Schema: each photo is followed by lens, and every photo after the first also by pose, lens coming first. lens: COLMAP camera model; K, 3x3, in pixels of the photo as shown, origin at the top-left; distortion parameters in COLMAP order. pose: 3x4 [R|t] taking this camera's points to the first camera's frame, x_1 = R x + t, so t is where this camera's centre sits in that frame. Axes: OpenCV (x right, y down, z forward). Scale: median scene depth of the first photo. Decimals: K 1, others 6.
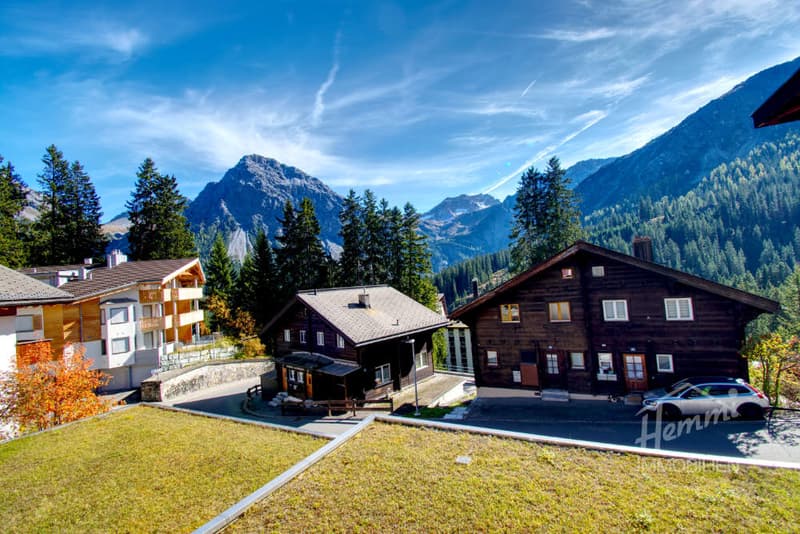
lens RADIAL K [[345.5, 0, 400.0], [0, 345.5, 267.0], [0, 0, 1]] dist [-0.001373, -0.000504]
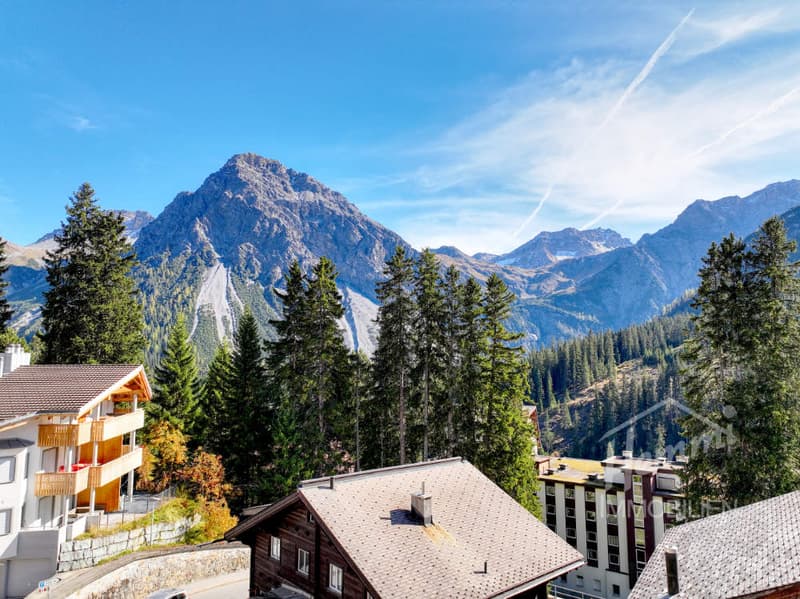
lens RADIAL K [[543.3, 0, 400.0], [0, 543.3, 299.5], [0, 0, 1]] dist [0.005356, 0.010543]
pose [[0.992124, 0.063114, -0.108201, -0.033121], [-0.068920, 0.996328, -0.050791, -0.088134], [0.104598, 0.057849, 0.992831, 0.074904]]
